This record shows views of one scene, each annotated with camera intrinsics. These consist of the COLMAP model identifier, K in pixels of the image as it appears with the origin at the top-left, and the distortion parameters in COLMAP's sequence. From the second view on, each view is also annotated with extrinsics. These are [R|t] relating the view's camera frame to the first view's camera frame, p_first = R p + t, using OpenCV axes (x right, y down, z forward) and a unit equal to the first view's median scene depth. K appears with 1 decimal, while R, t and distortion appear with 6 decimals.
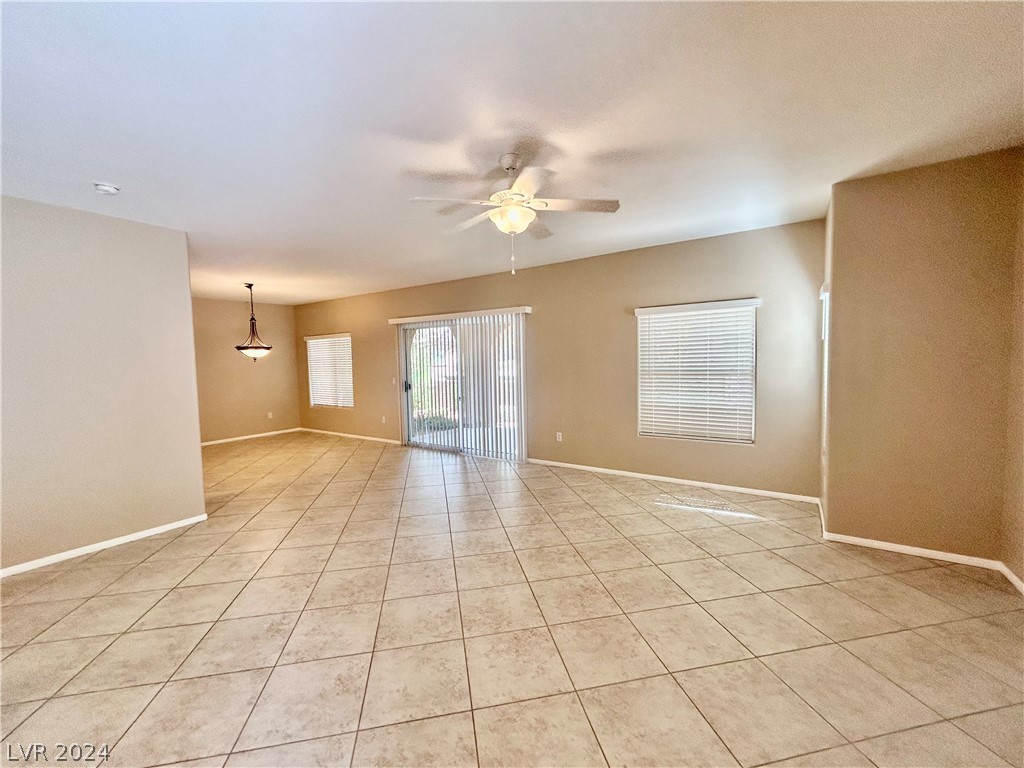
lens RADIAL K [[416.7, 0, 508.8], [0, 416.7, 382.6], [0, 0, 1]] dist [-0.004162, 0.001958]
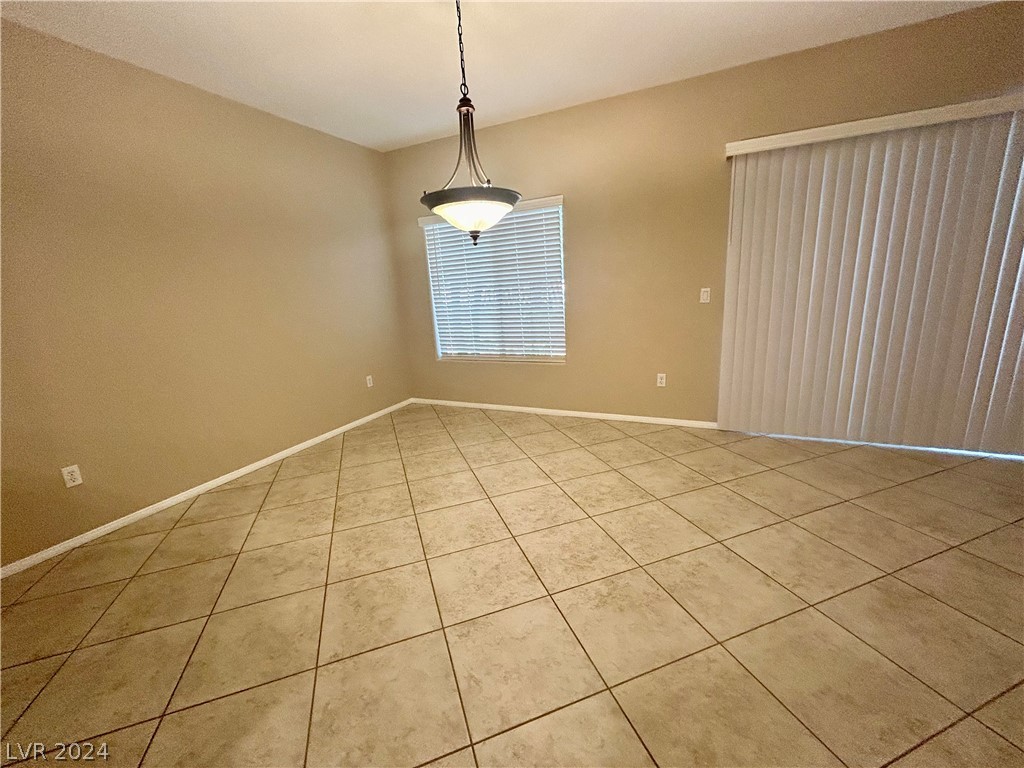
lens RADIAL K [[416.7, 0, 505.2], [0, 416.7, 385.6], [0, 0, 1]] dist [-0.004162, 0.001958]
pose [[0.988646, -0.066211, 0.134888, -0.736750], [0.042983, 0.984789, 0.168353, 0.010016], [-0.143983, -0.160644, 0.976454, 0.745704]]
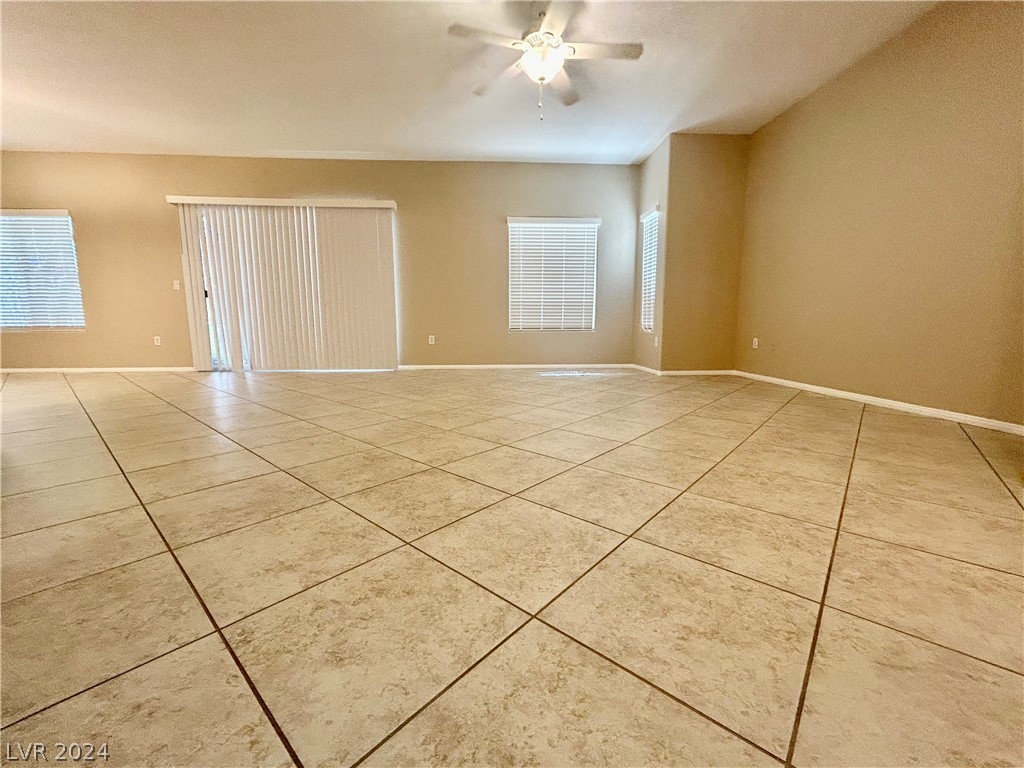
lens RADIAL K [[416.7, 0, 516.3], [0, 416.7, 384.1], [0, 0, 1]] dist [-0.004162, 0.001958]
pose [[0.788459, -0.069465, 0.611152, -0.345425], [0.019026, 0.995881, 0.088649, 0.151538], [-0.614792, -0.058269, 0.786534, 0.065382]]
